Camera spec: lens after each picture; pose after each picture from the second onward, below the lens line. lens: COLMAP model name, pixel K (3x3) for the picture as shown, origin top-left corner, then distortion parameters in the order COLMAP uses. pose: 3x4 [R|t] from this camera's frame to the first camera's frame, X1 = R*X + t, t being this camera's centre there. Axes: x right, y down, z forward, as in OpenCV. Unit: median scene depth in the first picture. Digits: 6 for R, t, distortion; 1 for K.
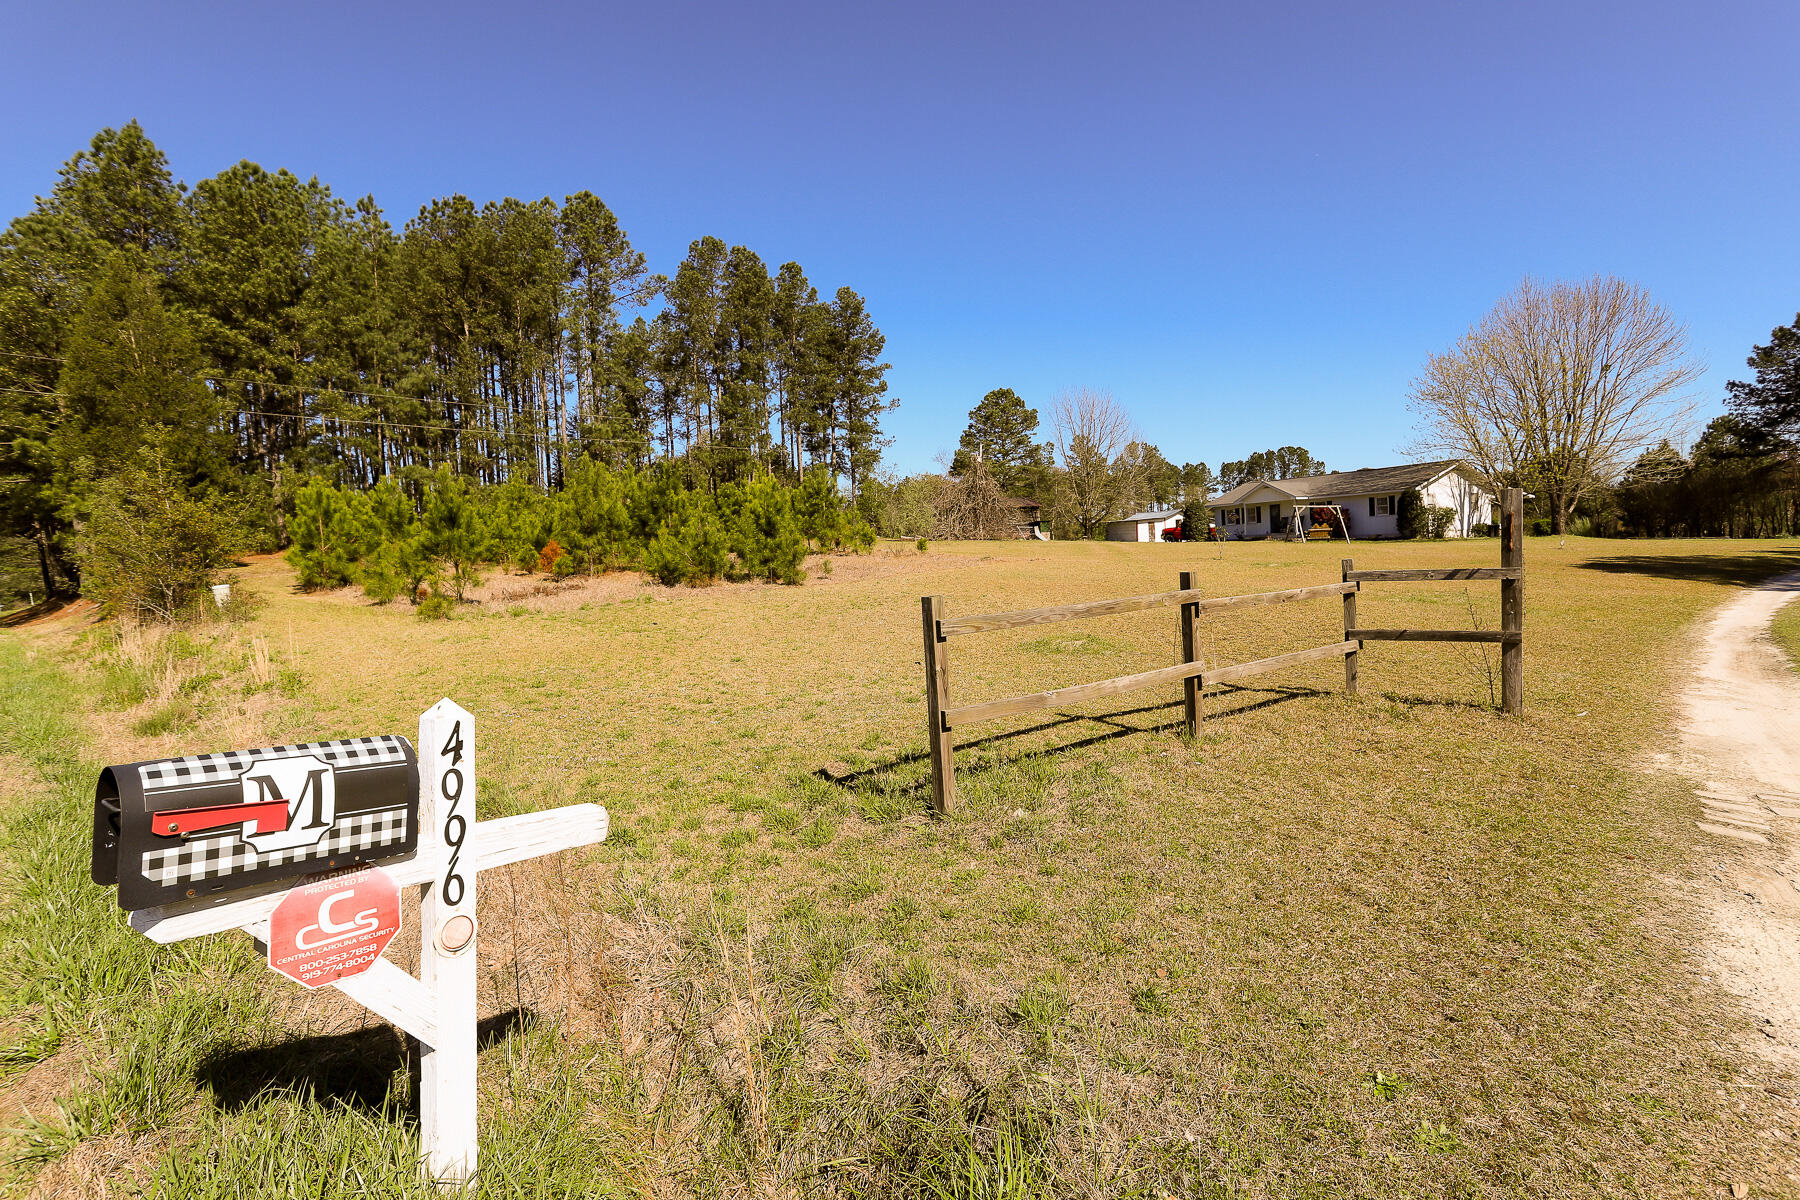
lens RADIAL K [[876.2, 0, 907.6], [0, 876.2, 590.9], [0, 0, 1]] dist [-0.046465, 0.023487]
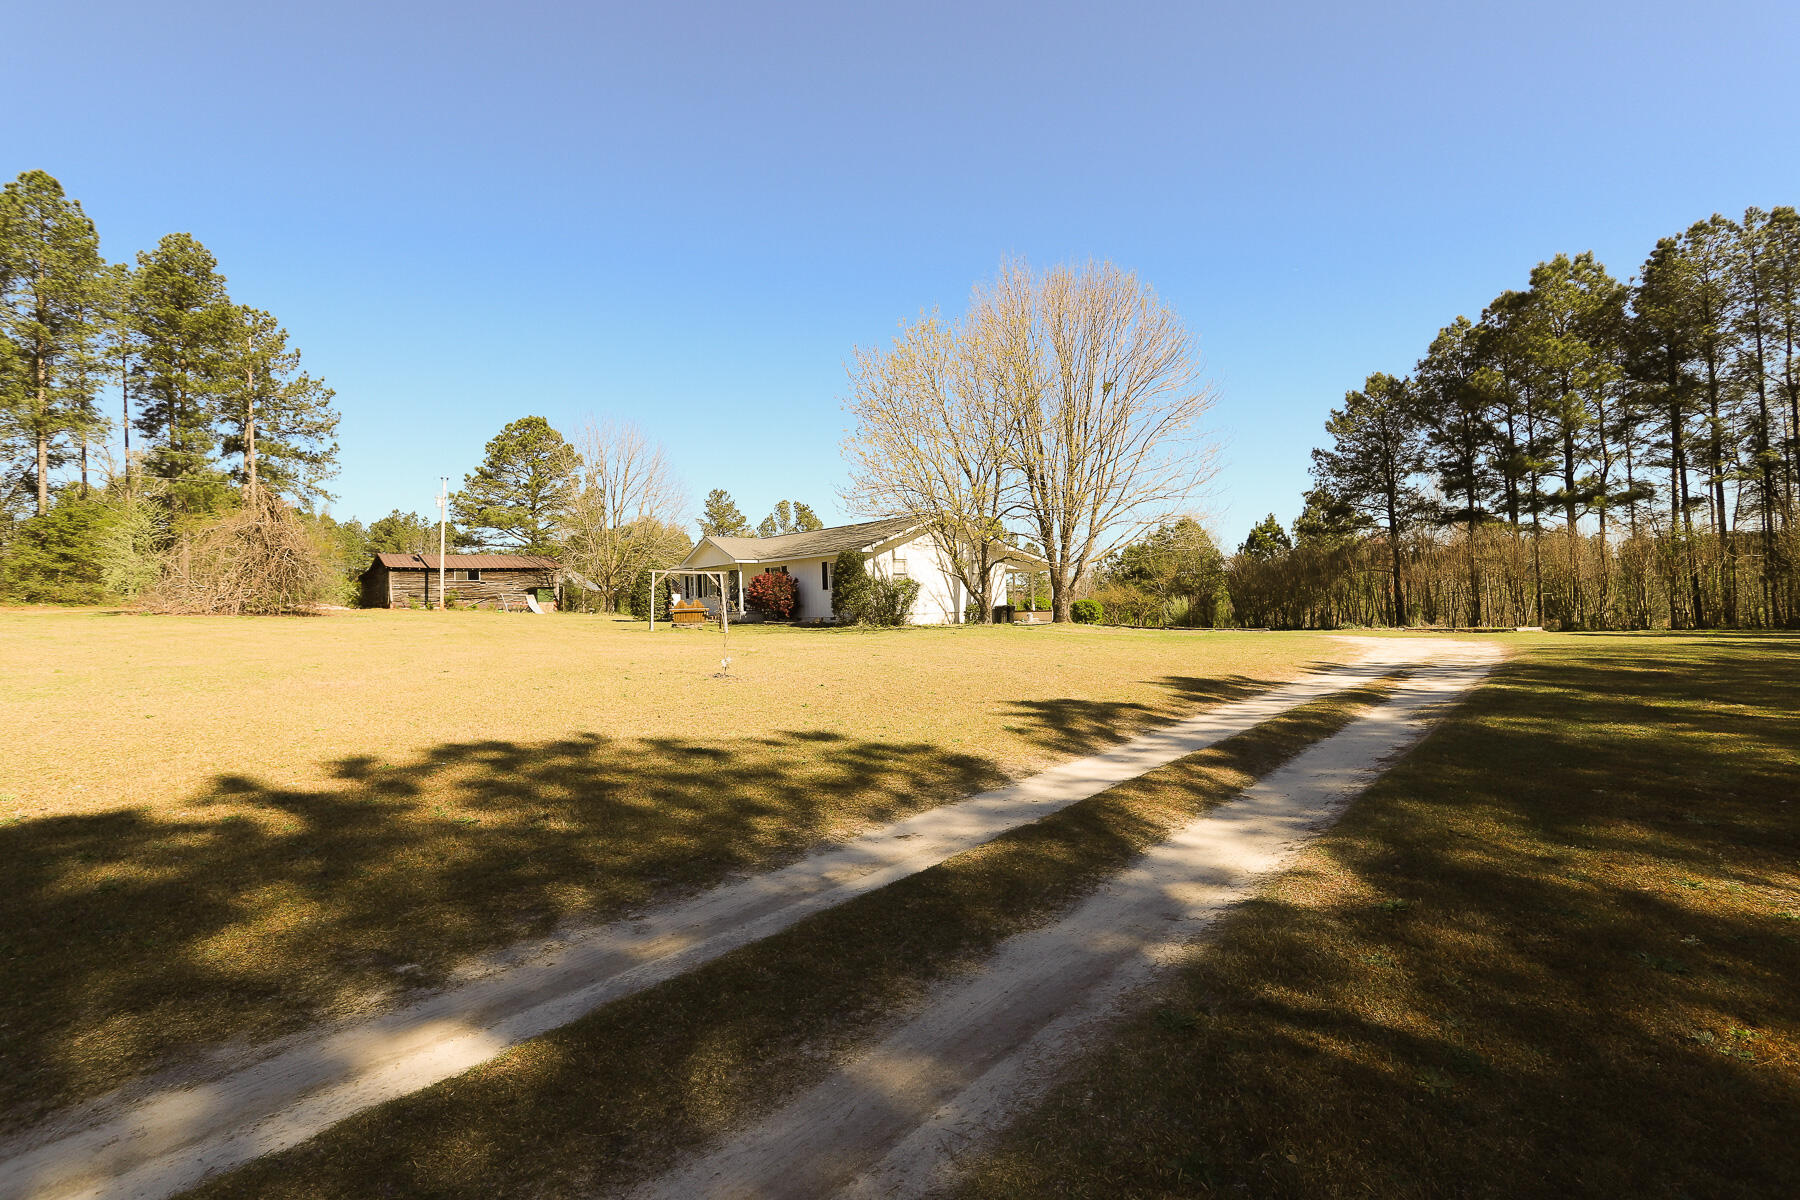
lens RADIAL K [[866.5, 0, 897.8], [0, 866.5, 590.6], [0, 0, 1]] dist [-0.066691, 0.035169]
pose [[0.971088, 0.022687, 0.237639, 0.325802], [-0.004810, 0.997131, -0.075538, -0.026363], [-0.238671, 0.072211, 0.968412, 0.246599]]
